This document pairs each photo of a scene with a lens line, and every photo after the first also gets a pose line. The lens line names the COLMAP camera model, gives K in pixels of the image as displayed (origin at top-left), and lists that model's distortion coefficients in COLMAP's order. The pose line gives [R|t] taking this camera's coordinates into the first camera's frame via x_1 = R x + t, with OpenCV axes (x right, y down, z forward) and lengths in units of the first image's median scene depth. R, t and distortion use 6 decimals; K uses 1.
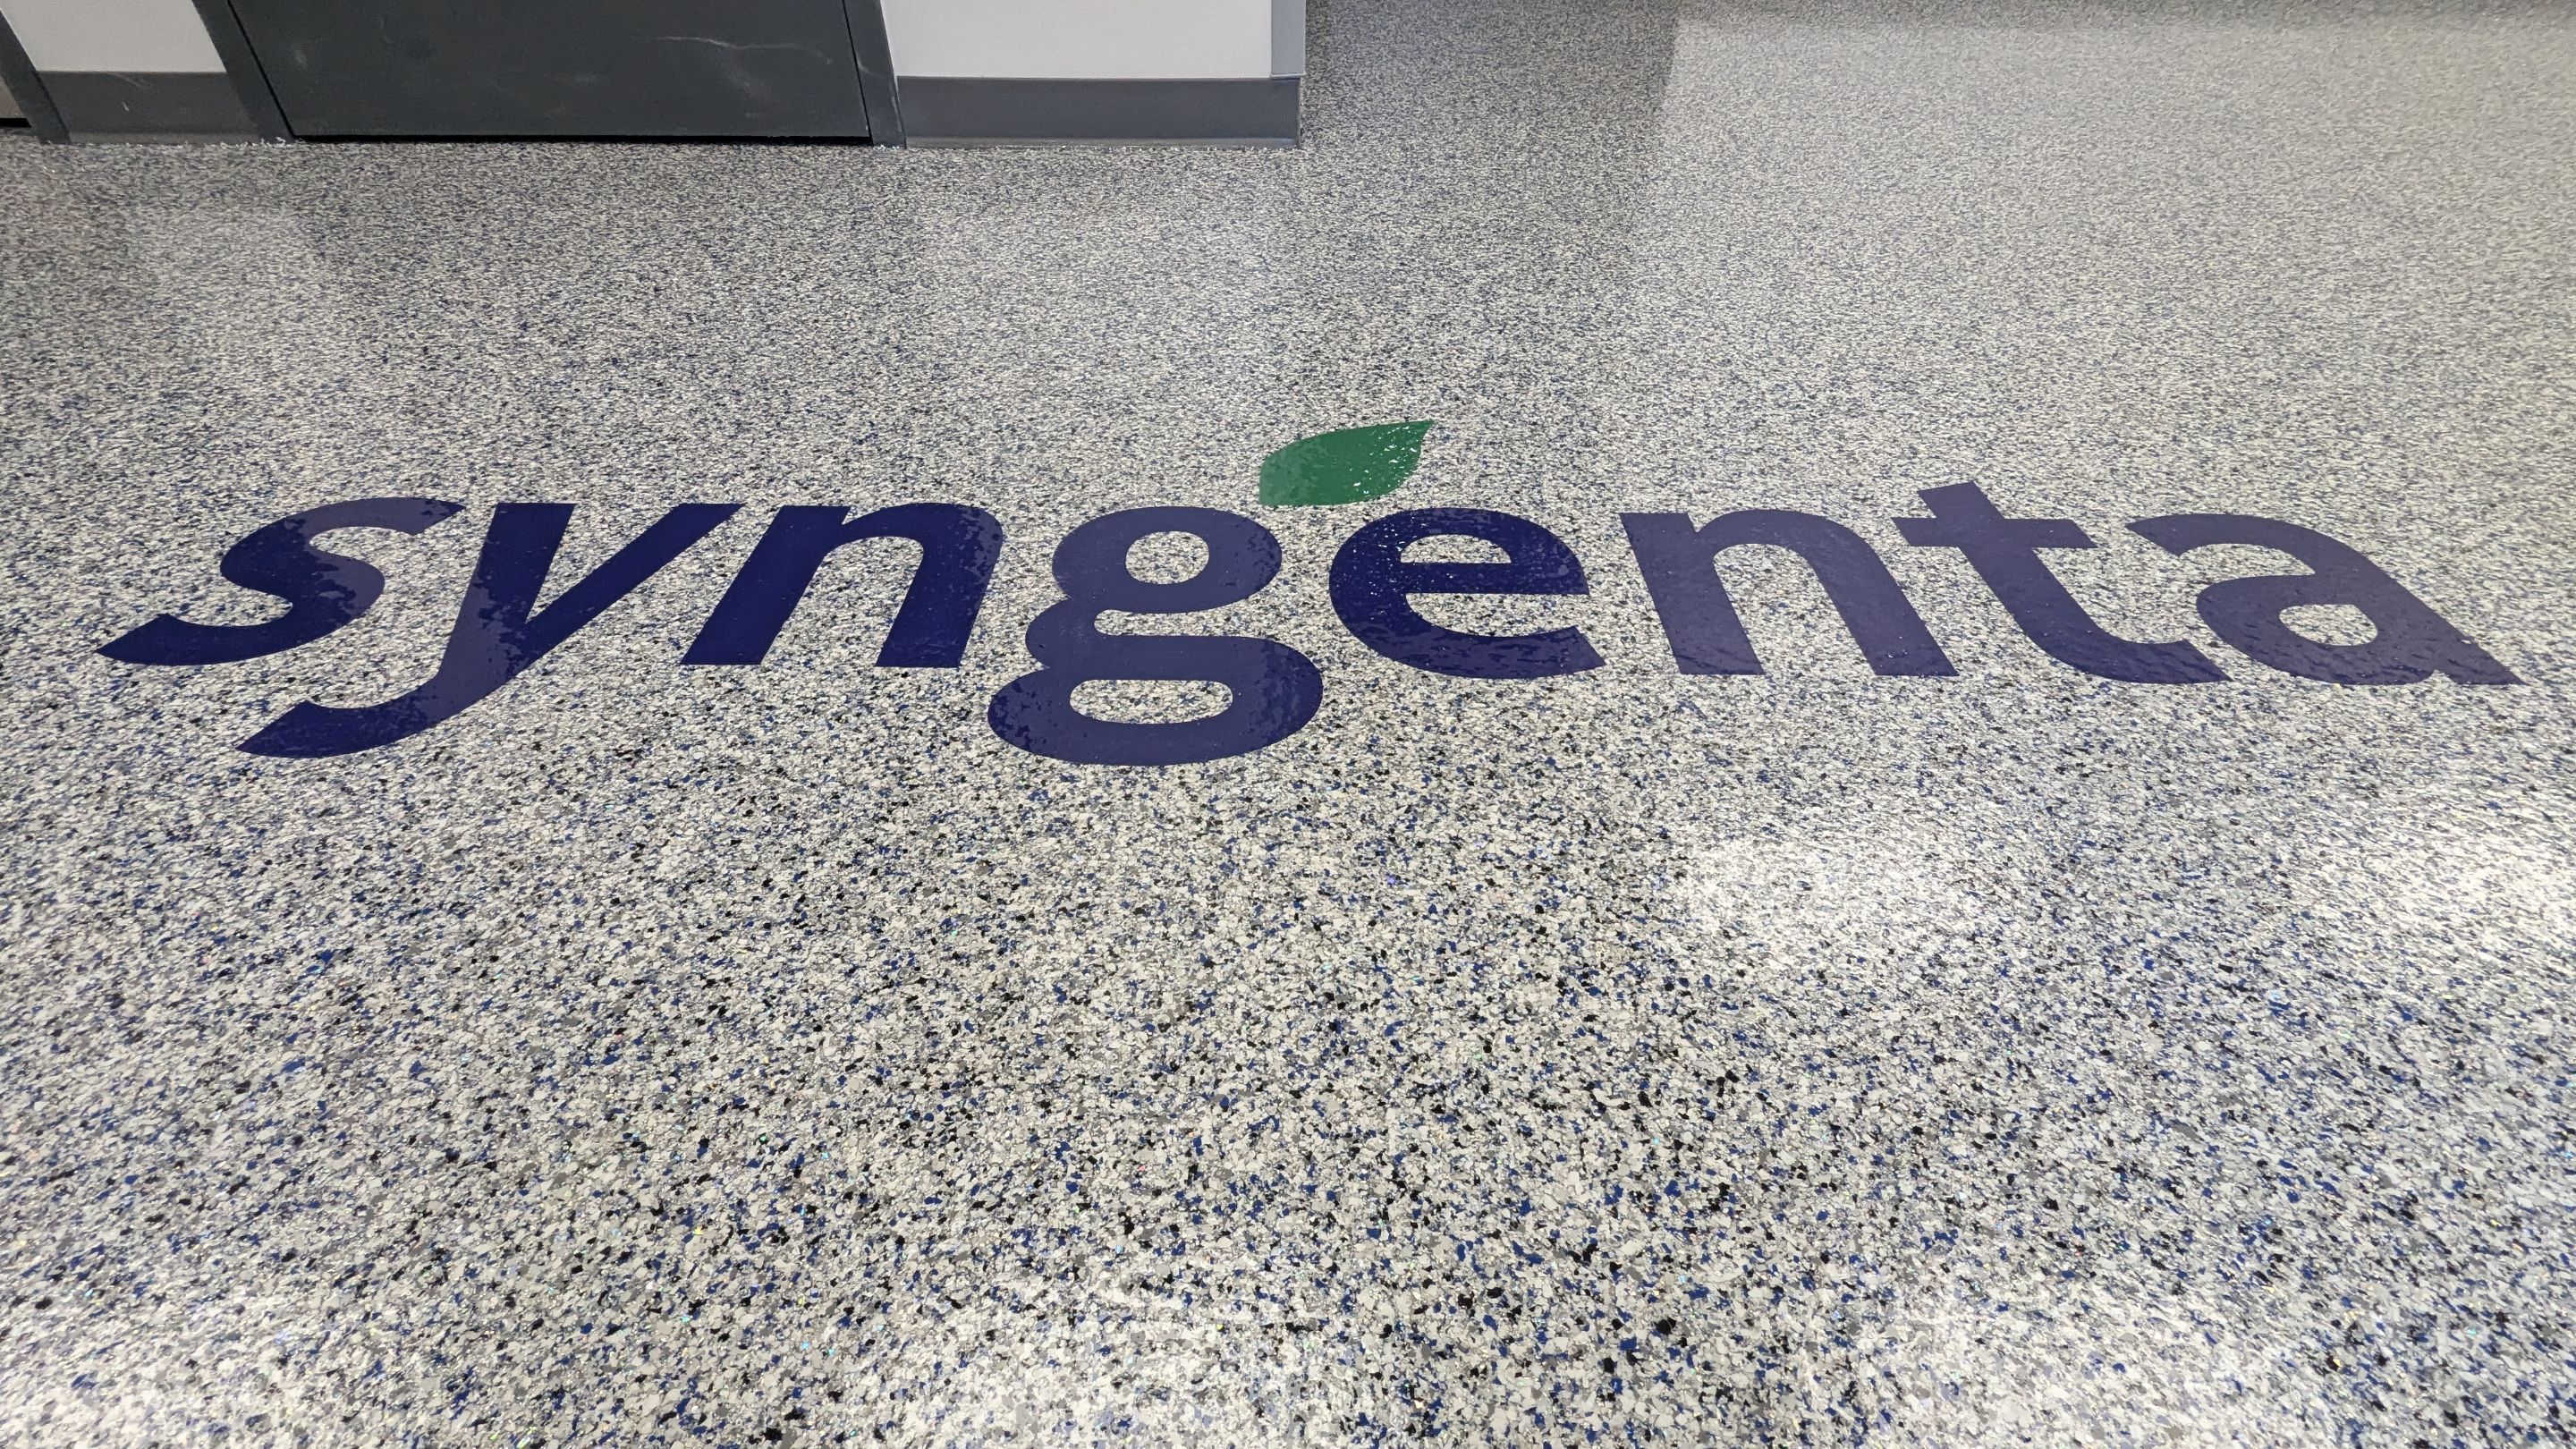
lens RADIAL K [[1222.8, 0, 1295.1], [0, 1222.8, 717.2], [0, 0, 1]] dist [-0.003926, 0.005980]
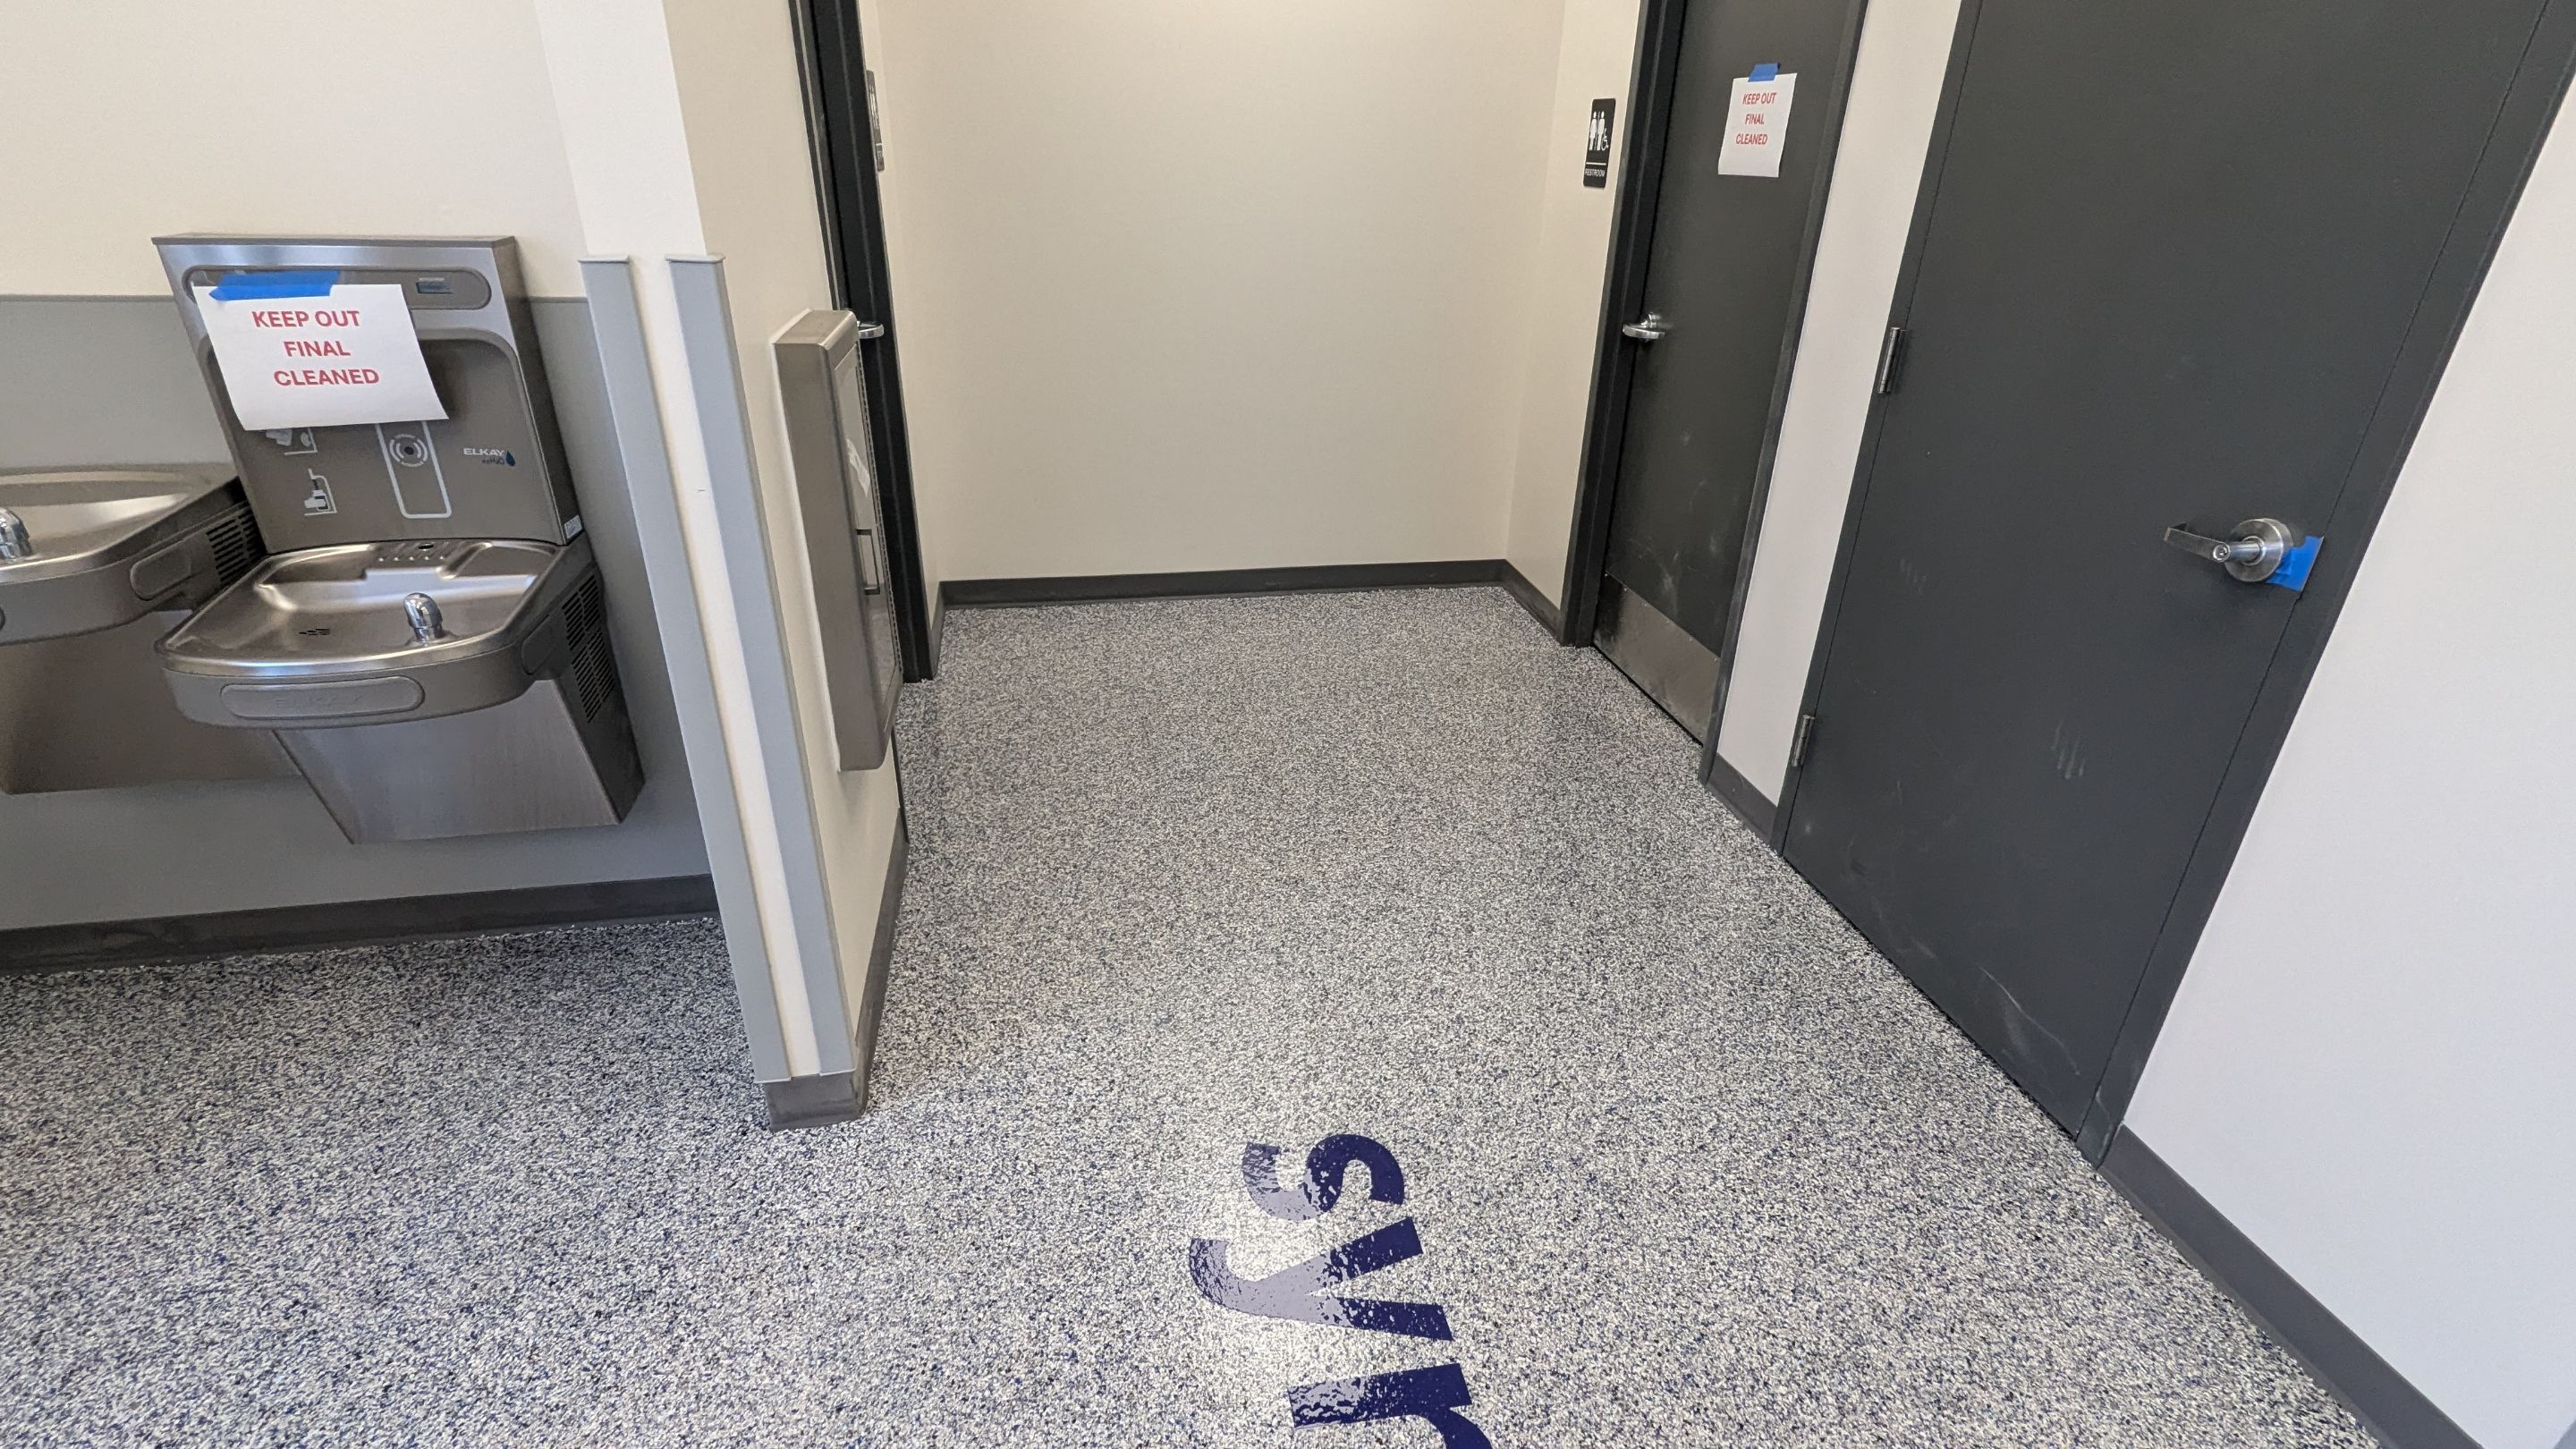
lens RADIAL K [[1222.8, 0, 1296.6], [0, 1222.8, 731.7], [0, 0, 1]] dist [-0.003926, 0.005980]
pose [[0.176600, 0.427870, -0.886420, 0.602895], [-0.644963, 0.730599, 0.224161, -1.042550], [0.743529, 0.532121, 0.404984, -0.195217]]
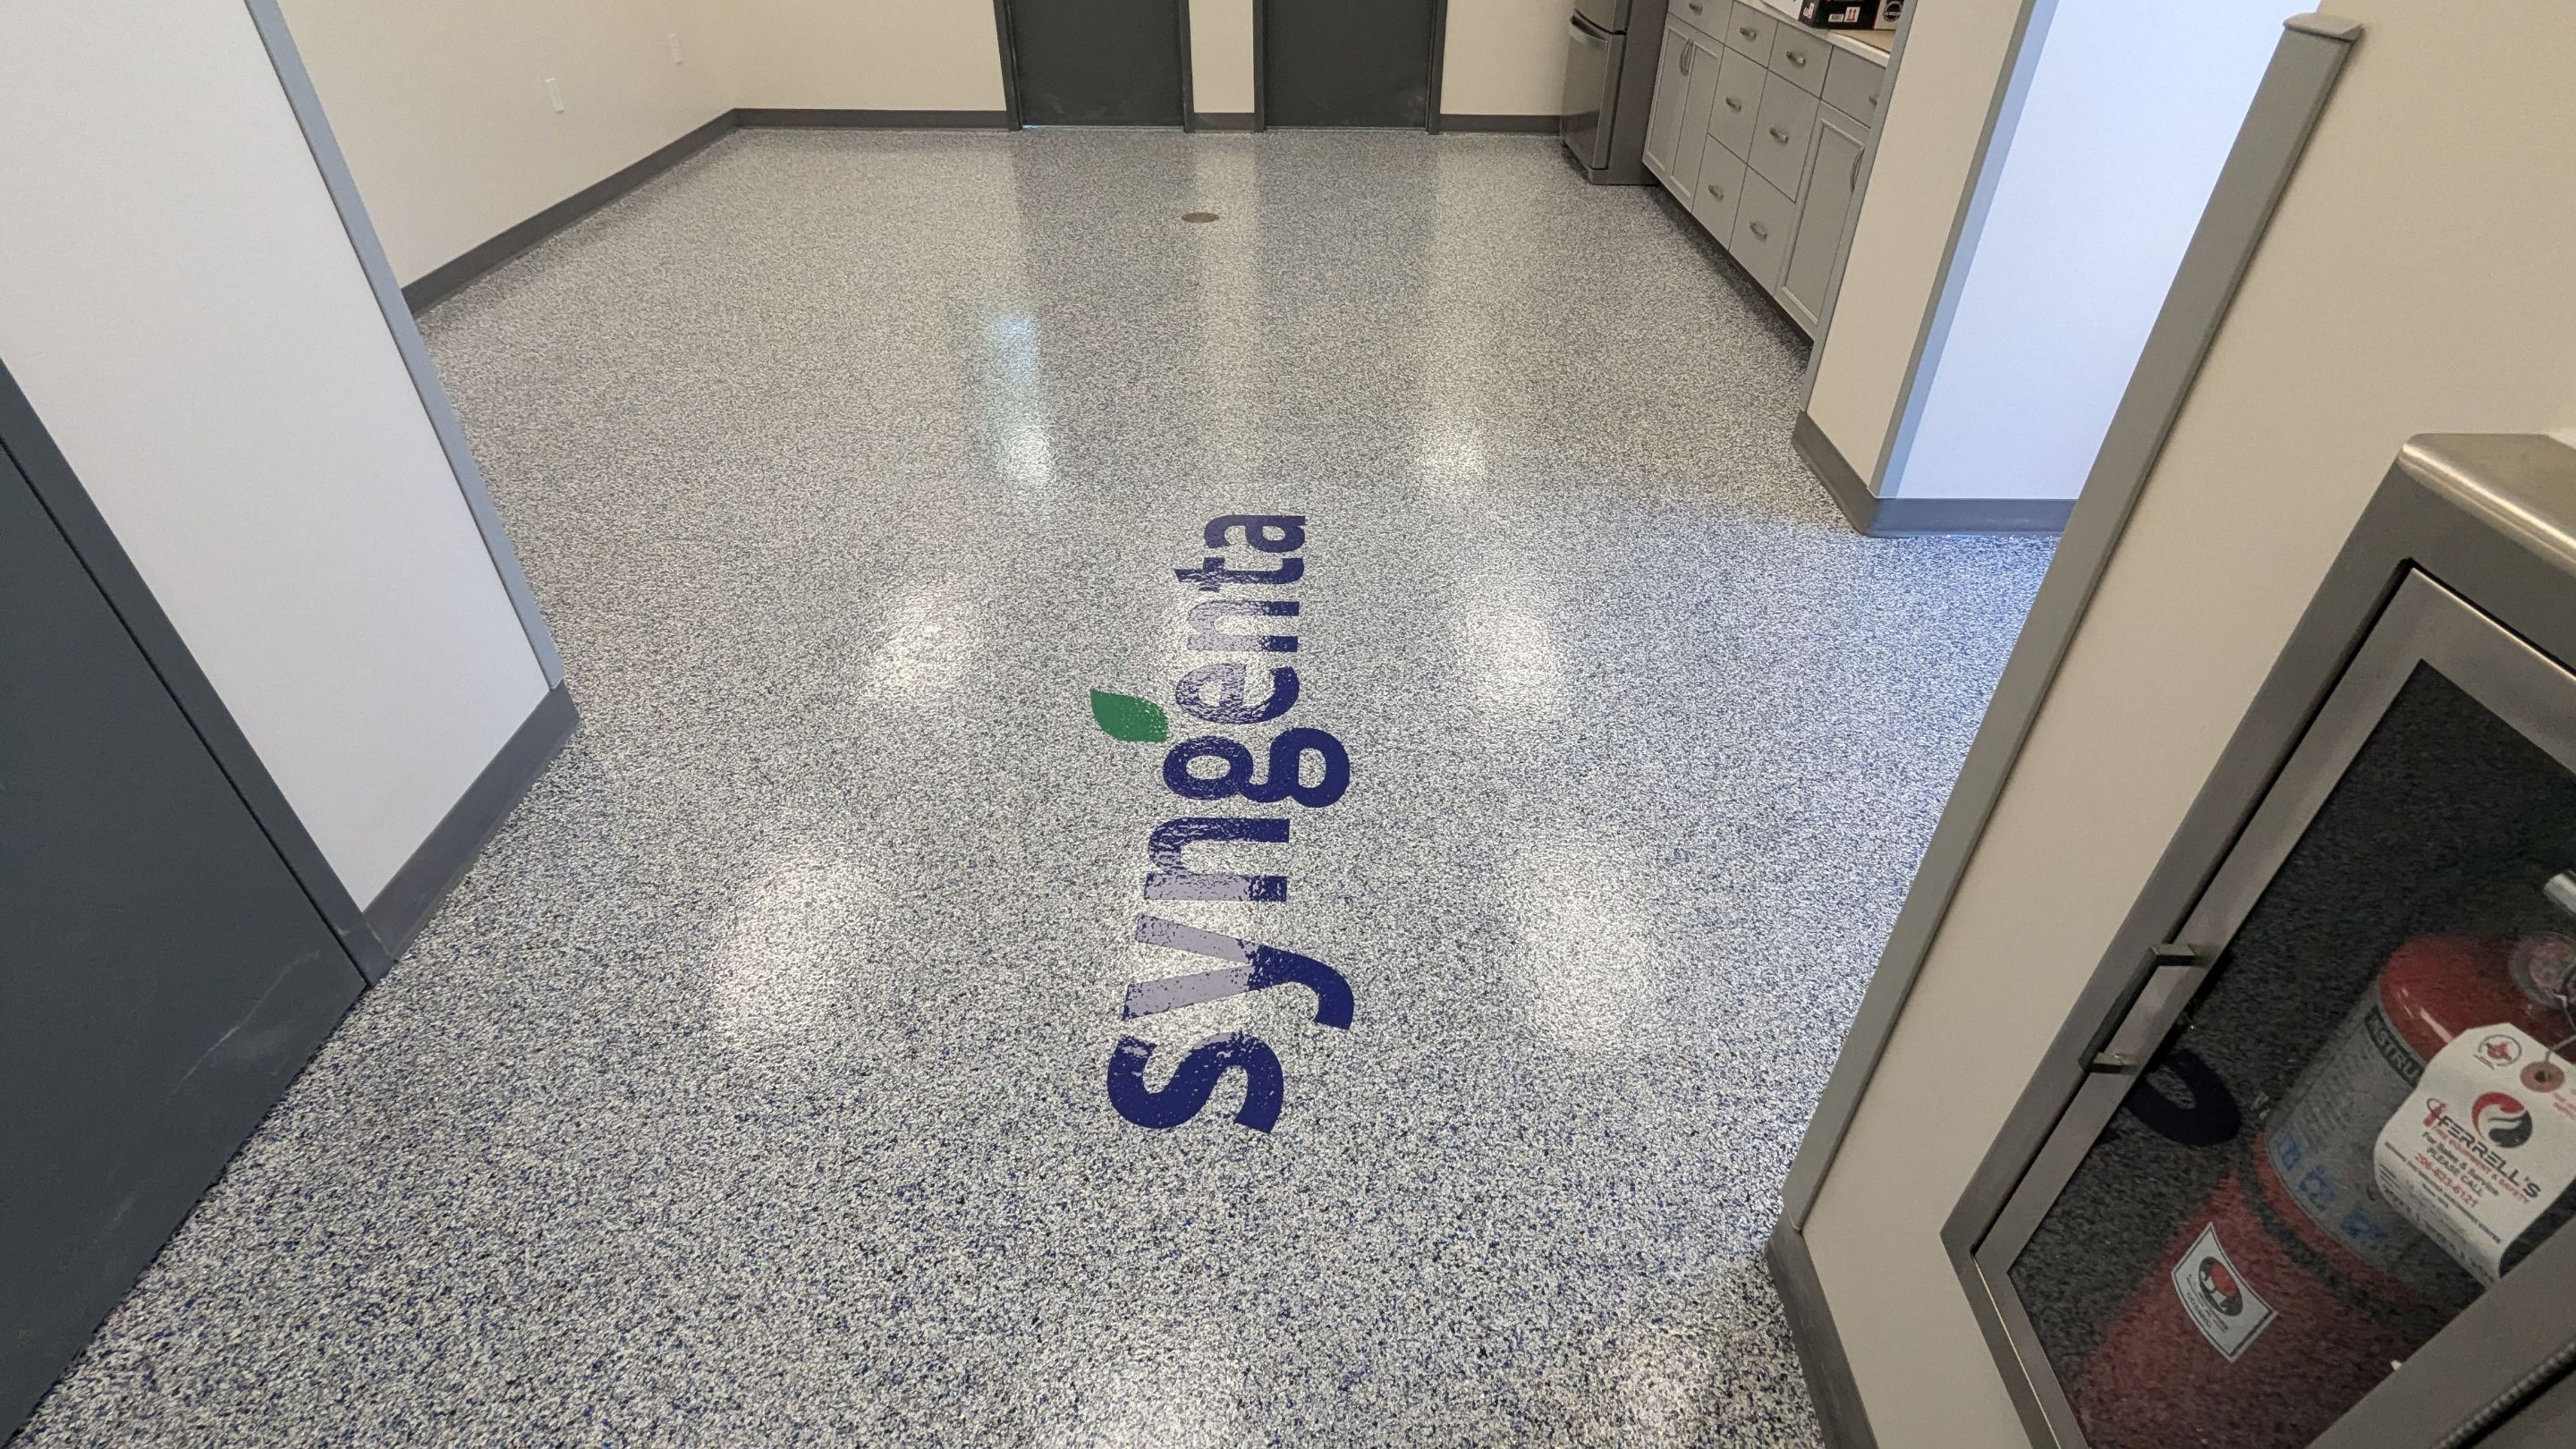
lens RADIAL K [[1222.8, 0, 1298.5], [0, 1222.8, 734.4], [0, 0, 1]] dist [-0.003926, 0.005980]
pose [[0.020032, -0.611253, 0.791182, -1.880531], [0.632906, 0.620349, 0.463246, -1.128606], [-0.773969, 0.491464, 0.399293, -0.042131]]
